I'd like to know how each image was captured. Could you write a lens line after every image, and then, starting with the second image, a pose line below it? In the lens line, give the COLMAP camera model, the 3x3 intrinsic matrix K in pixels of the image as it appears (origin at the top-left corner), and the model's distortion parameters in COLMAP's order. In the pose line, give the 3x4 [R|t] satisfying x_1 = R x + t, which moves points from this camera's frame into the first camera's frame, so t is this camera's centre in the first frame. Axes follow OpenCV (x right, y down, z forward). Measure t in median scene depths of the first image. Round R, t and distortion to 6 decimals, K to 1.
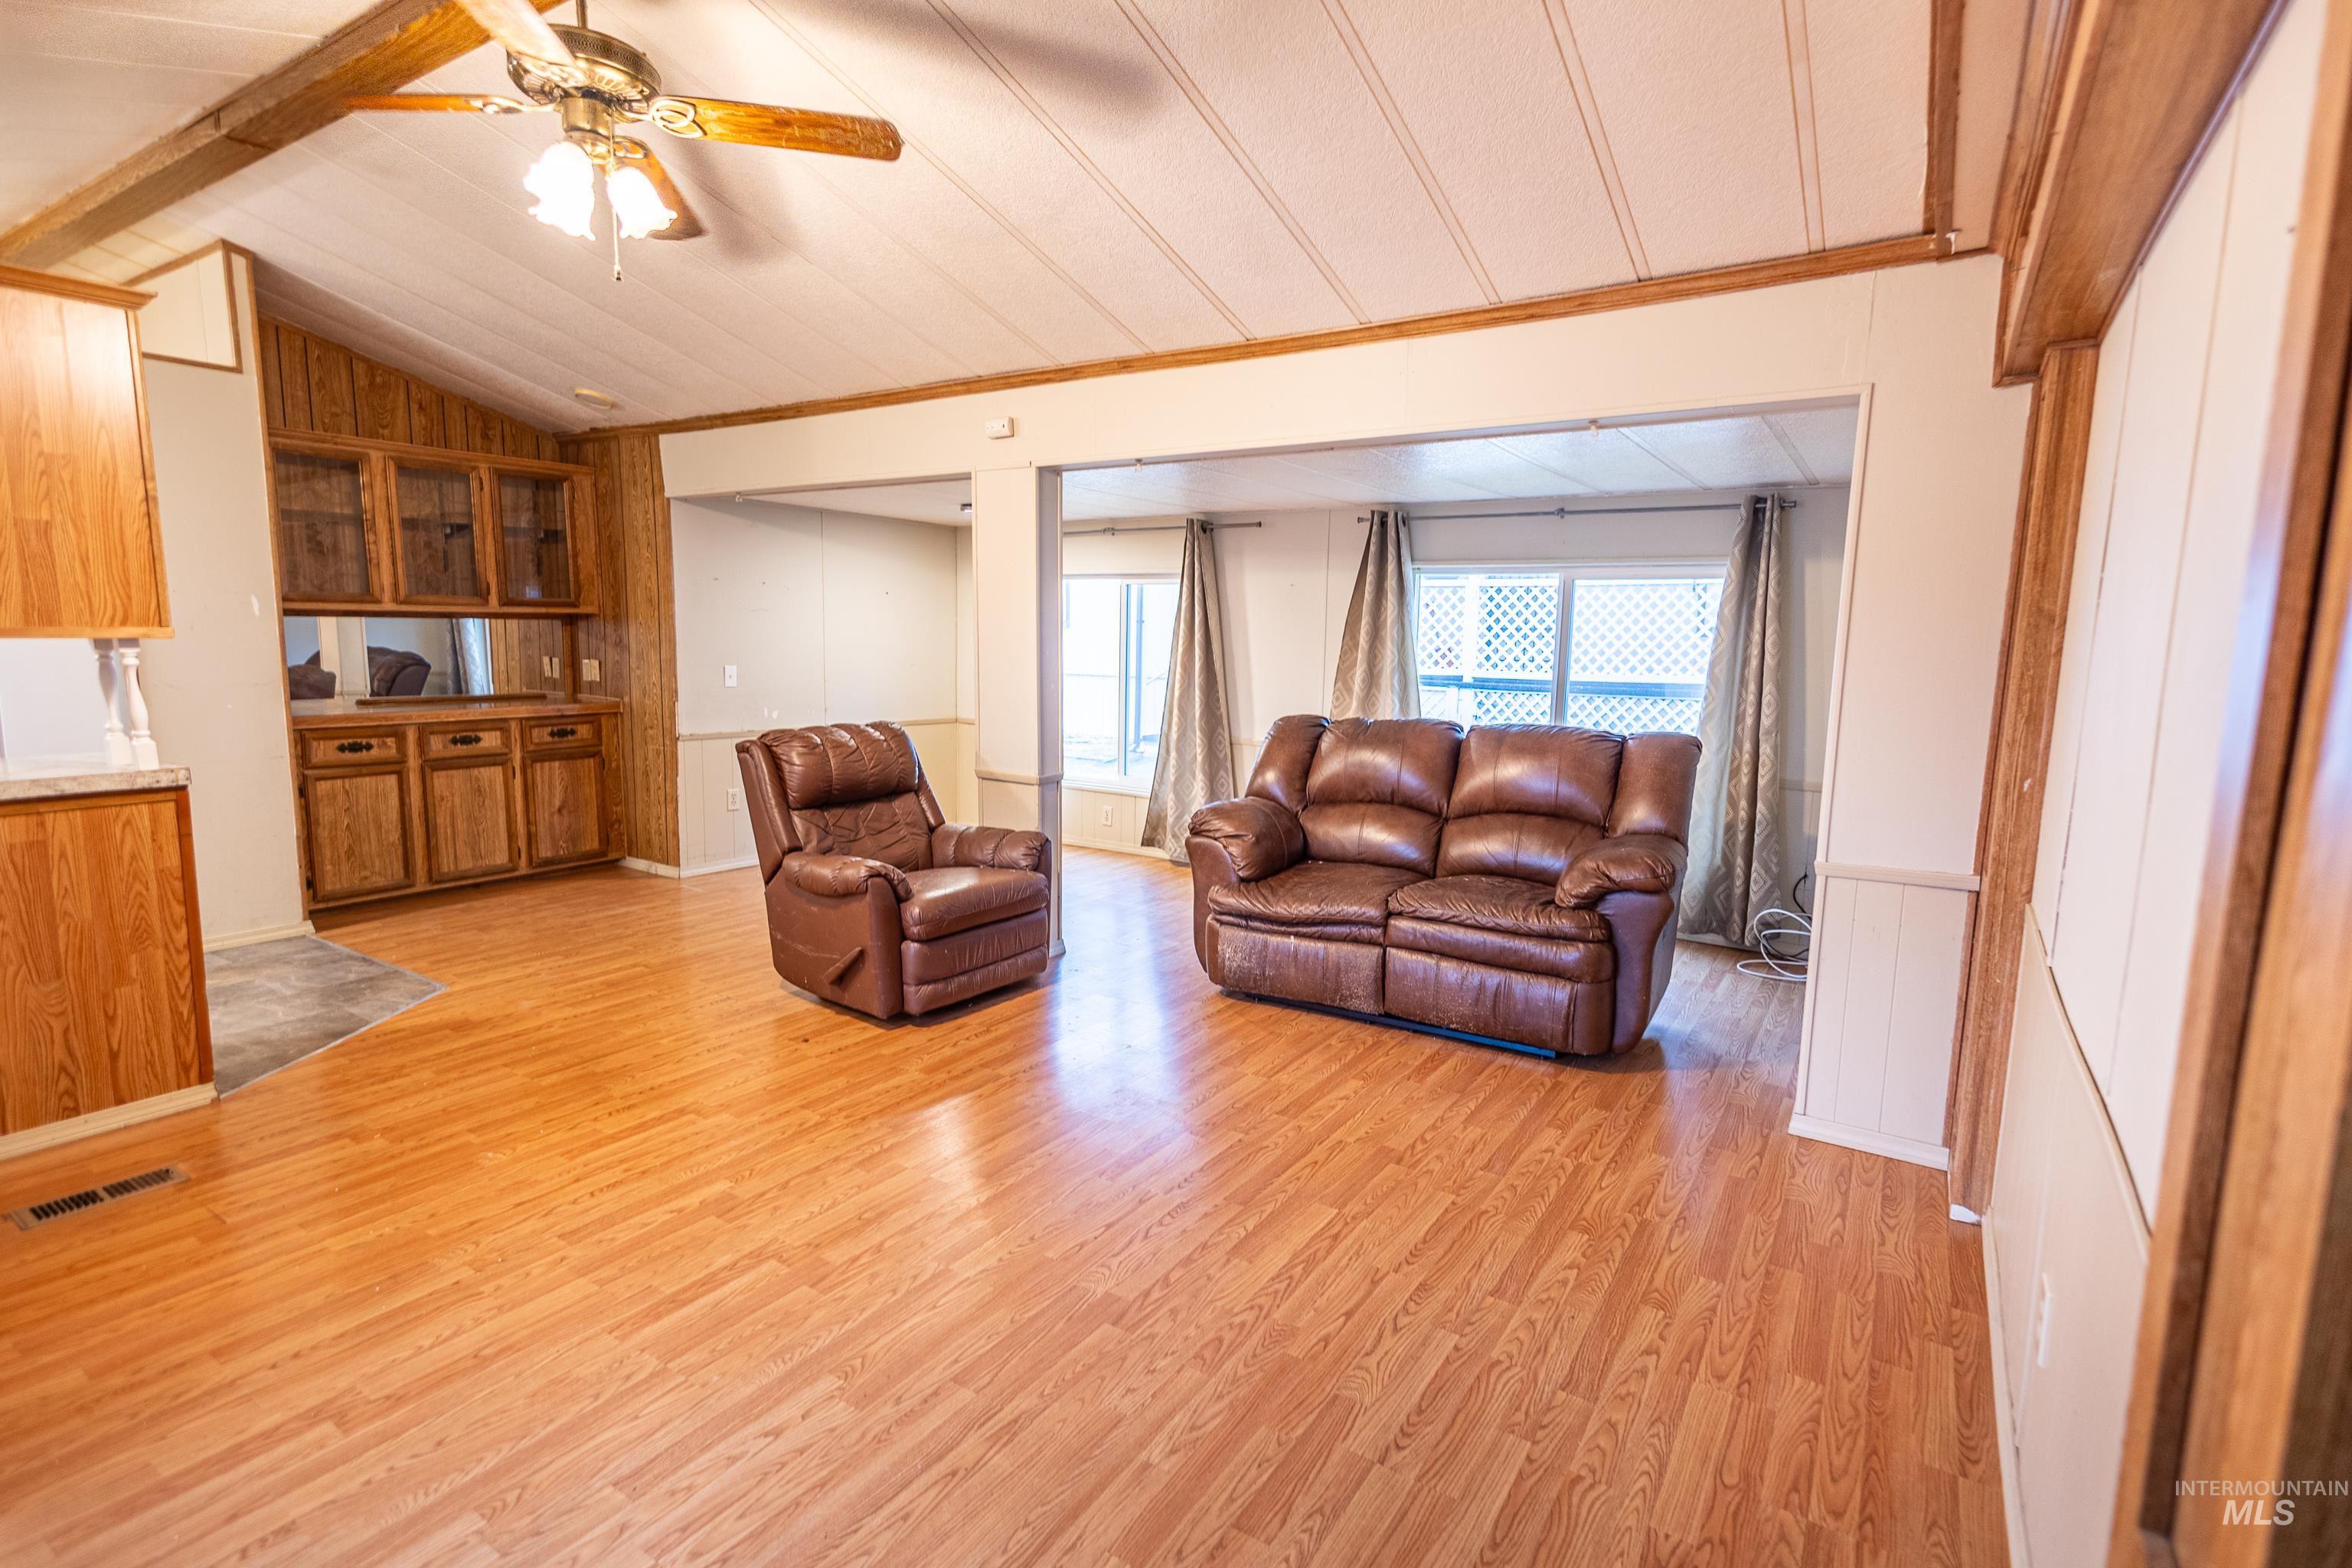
lens RADIAL K [[1087.3, 0, 1169.1], [0, 1087.3, 784.2], [0, 0, 1]] dist [0.018538, -0.004082]
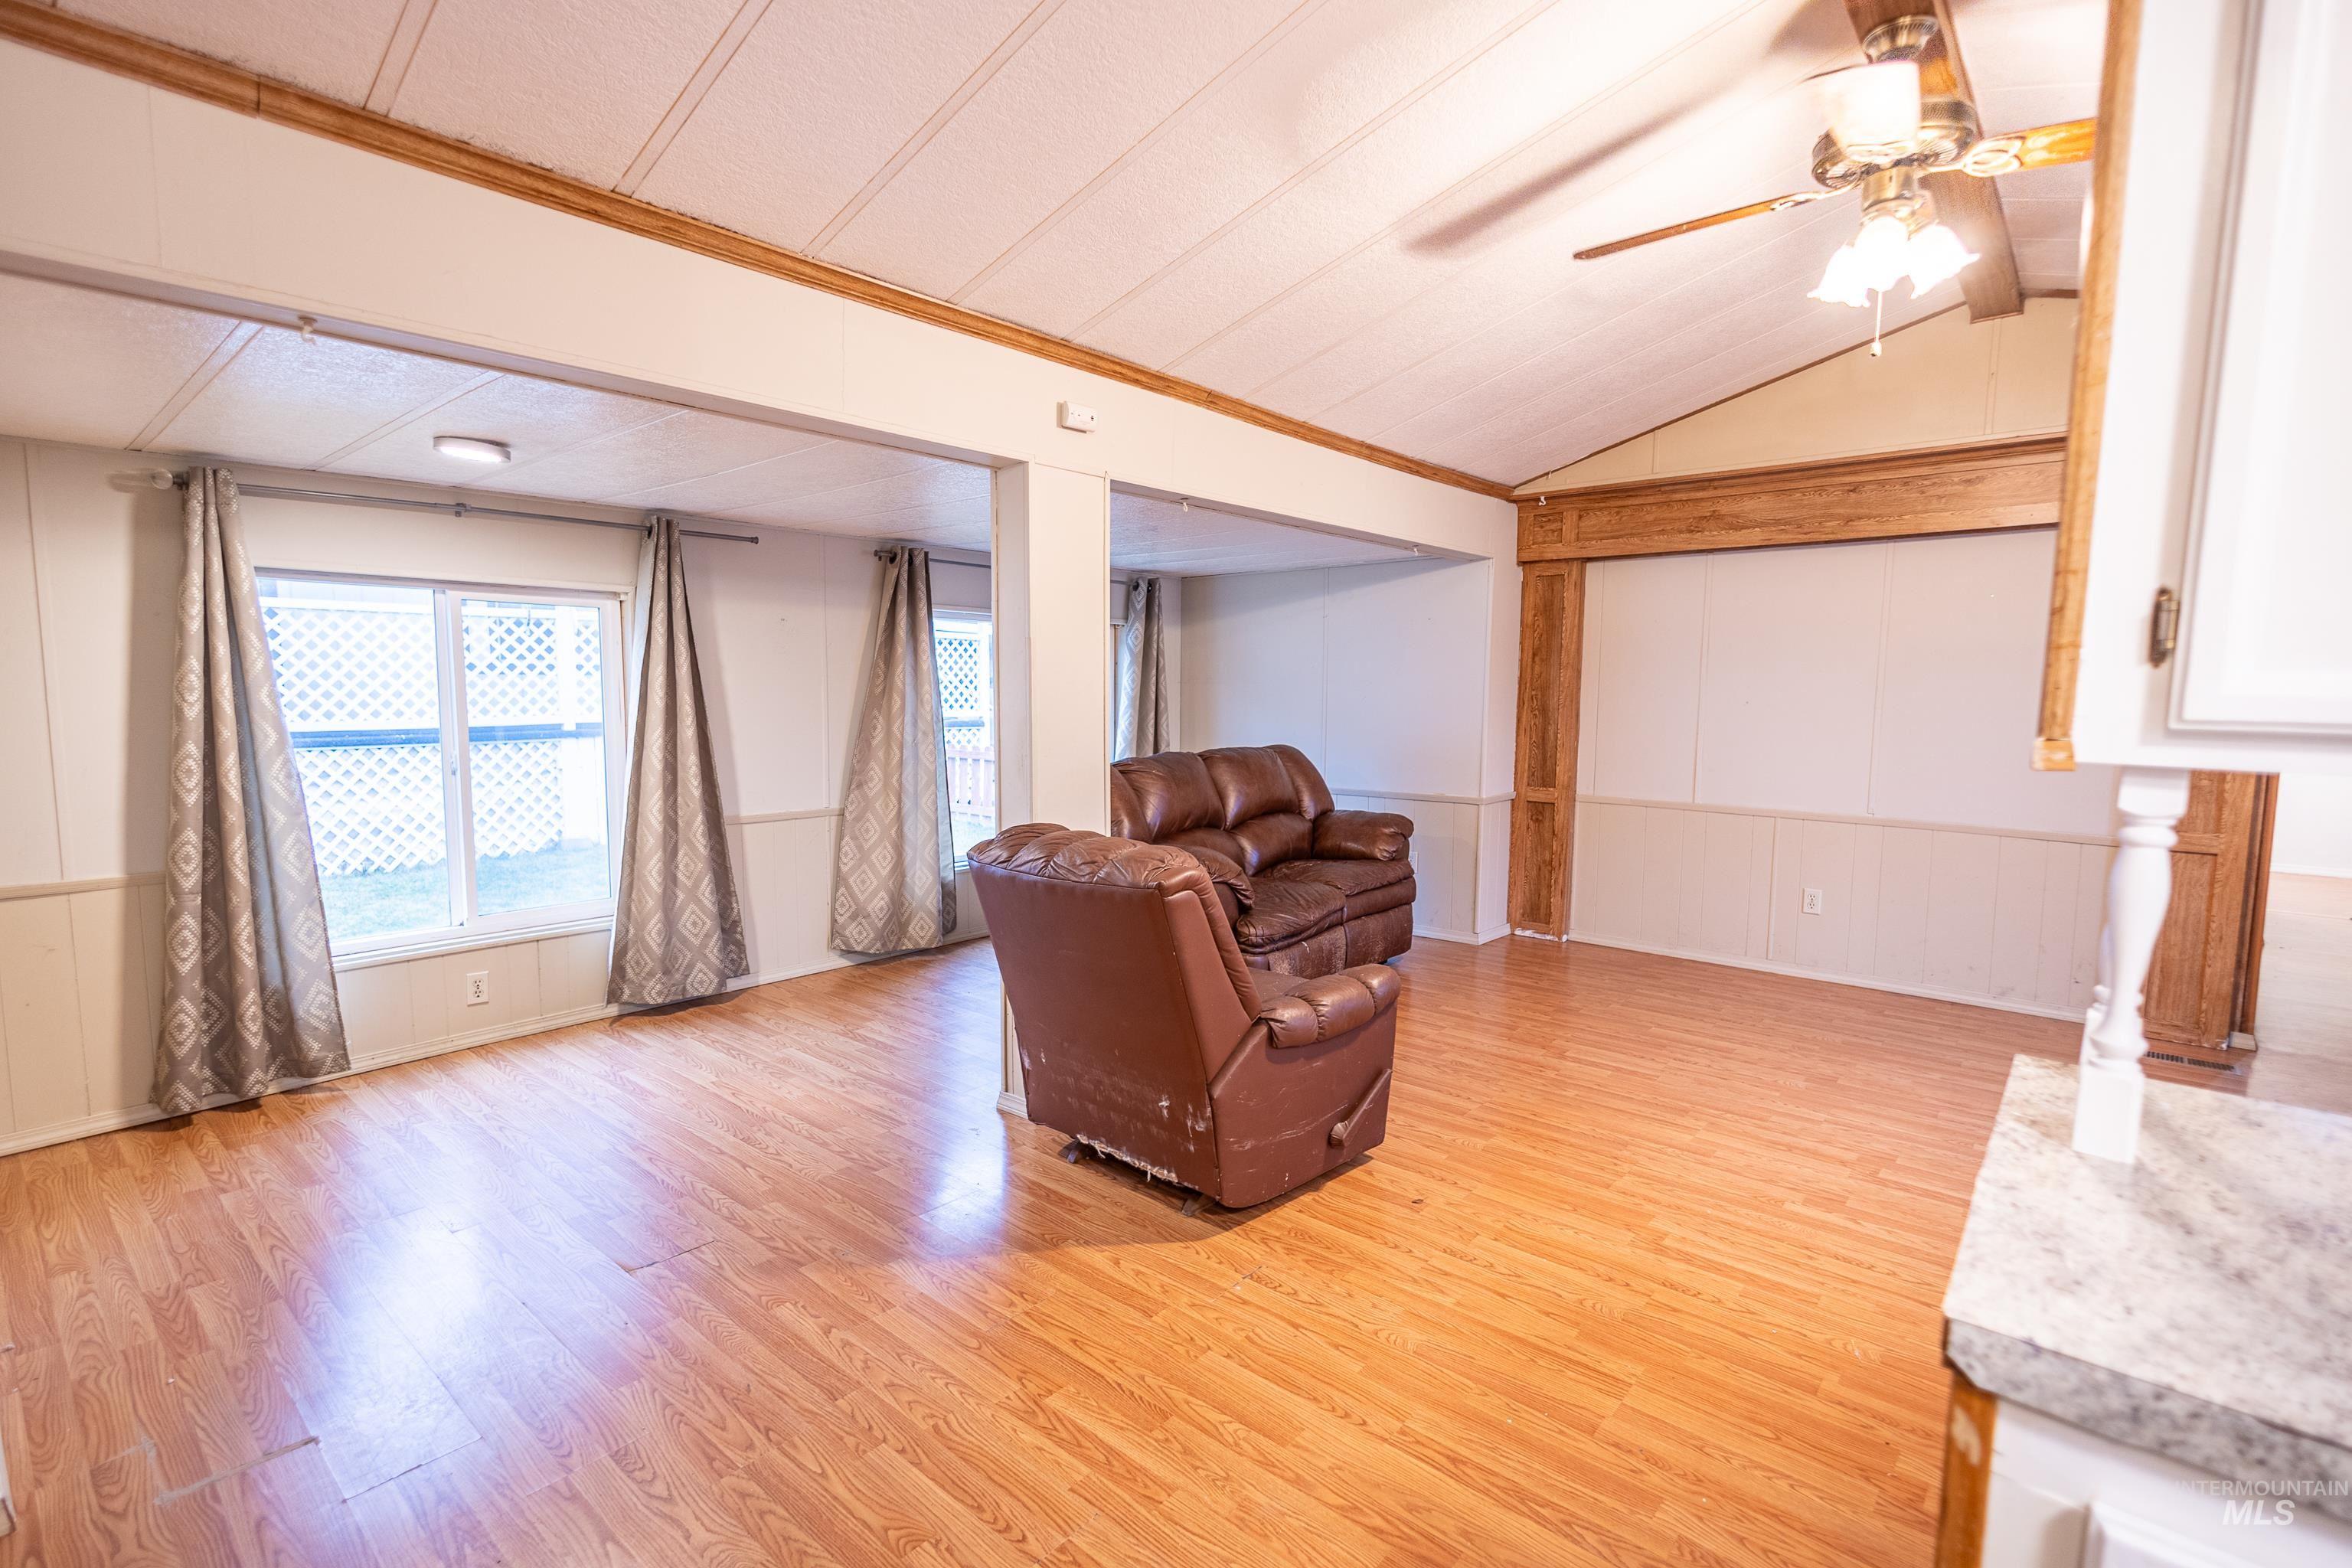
lens RADIAL K [[1087.3, 0, 1156.4], [0, 1087.3, 793.4], [0, 0, 1]] dist [0.018538, -0.004082]
pose [[0.145104, -0.117453, 0.982420, -1.051041], [0.135014, 0.985992, 0.097938, -0.153848], [-0.980161, 0.118430, 0.158929, 0.973295]]
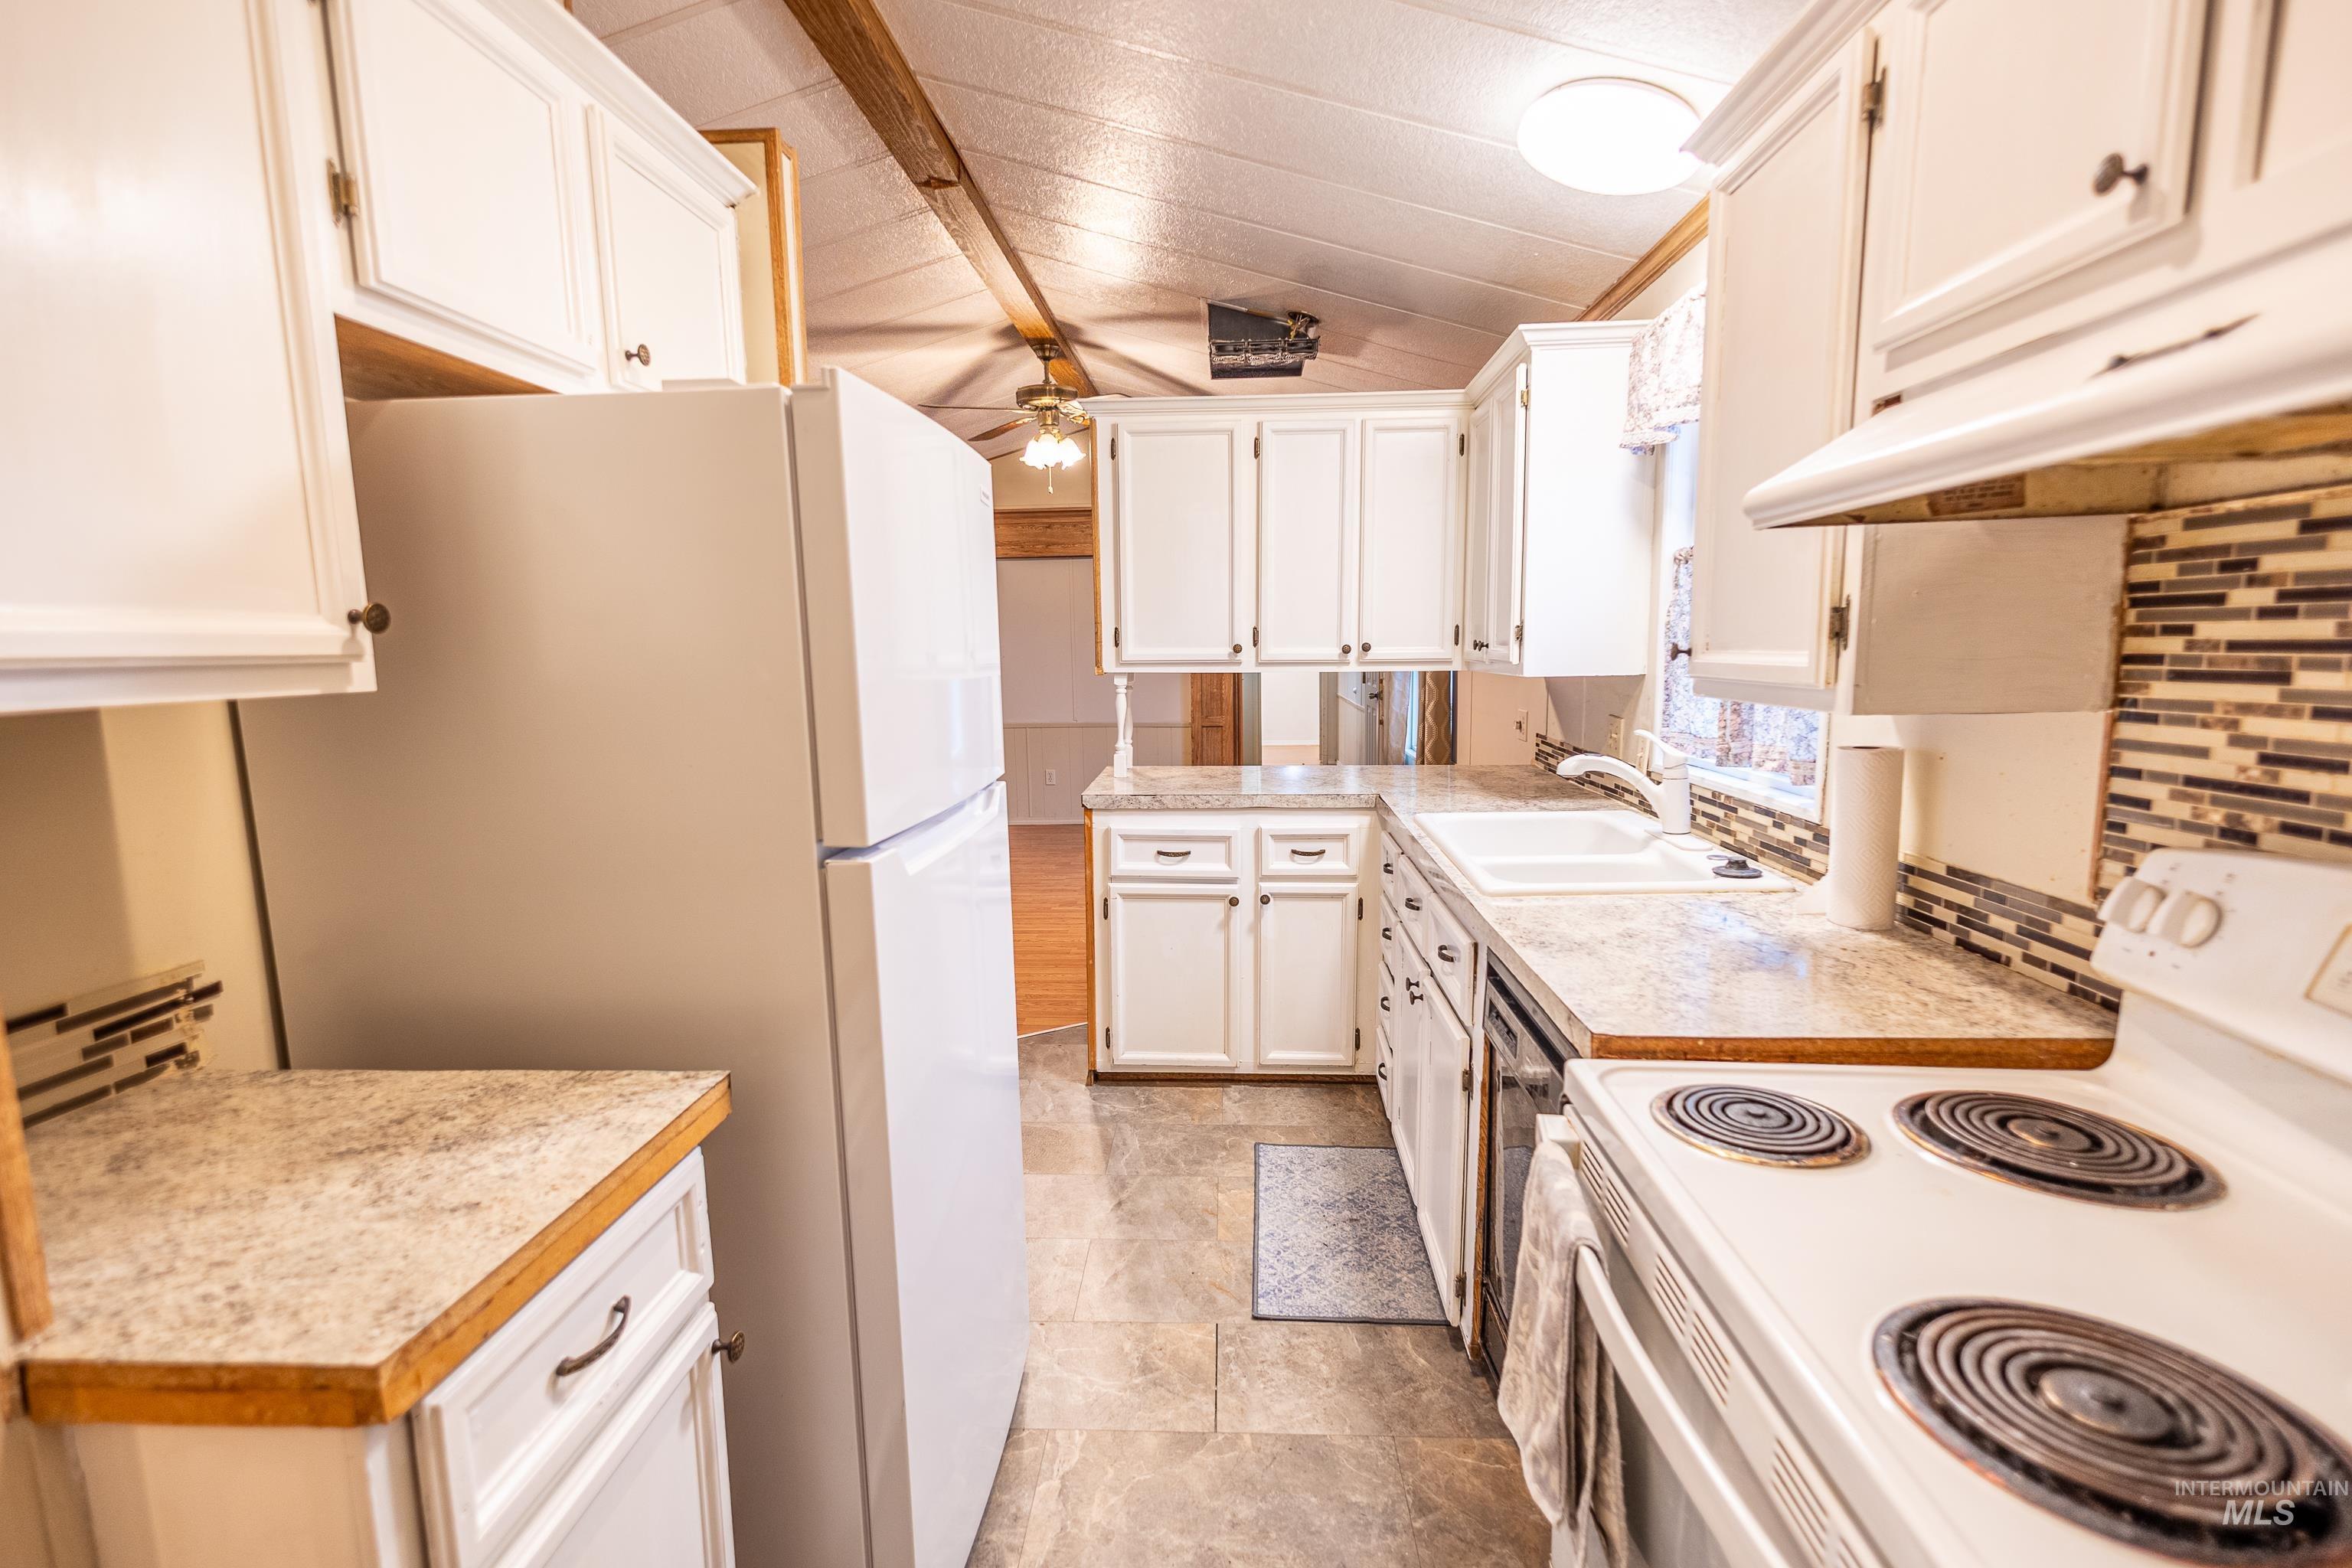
lens RADIAL K [[1087.3, 0, 1188.2], [0, 1087.3, 784.4], [0, 0, 1]] dist [0.018538, -0.004082]
pose [[-0.506417, -0.127380, 0.852828, -1.636283], [0.125576, 0.967590, 0.219090, -0.212330], [-0.853096, 0.218046, -0.474009, 1.216759]]
